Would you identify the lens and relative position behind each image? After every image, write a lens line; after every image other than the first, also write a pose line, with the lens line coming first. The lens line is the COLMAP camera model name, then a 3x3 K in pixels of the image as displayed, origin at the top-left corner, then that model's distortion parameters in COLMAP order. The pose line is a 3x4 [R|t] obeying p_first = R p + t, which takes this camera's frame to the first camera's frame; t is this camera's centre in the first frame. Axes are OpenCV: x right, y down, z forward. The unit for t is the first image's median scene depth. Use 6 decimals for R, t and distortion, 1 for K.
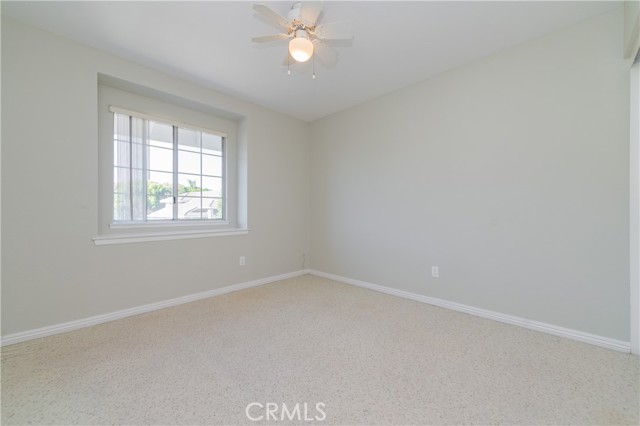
lens RADIAL K [[251.5, 0, 324.1], [0, 251.5, 215.6], [0, 0, 1]] dist [0.012267, -0.003124]
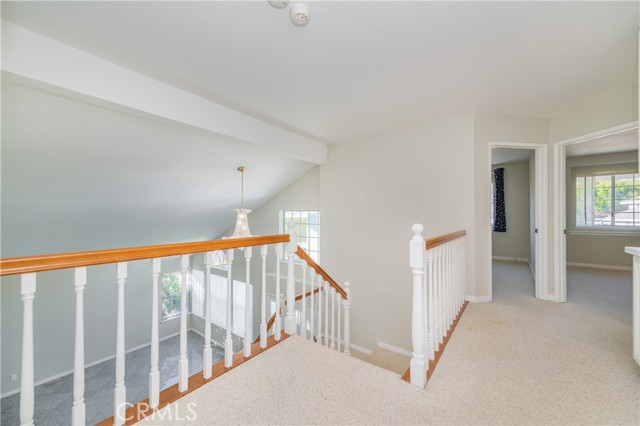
lens RADIAL K [[251.5, 0, 319.9], [0, 251.5, 215.9], [0, 0, 1]] dist [0.012267, -0.003124]
pose [[0.108814, 0.004988, -0.994050, 0.991597], [-0.000329, 0.999988, 0.004982, -0.060770], [0.994062, -0.000215, 0.108814, -1.286228]]
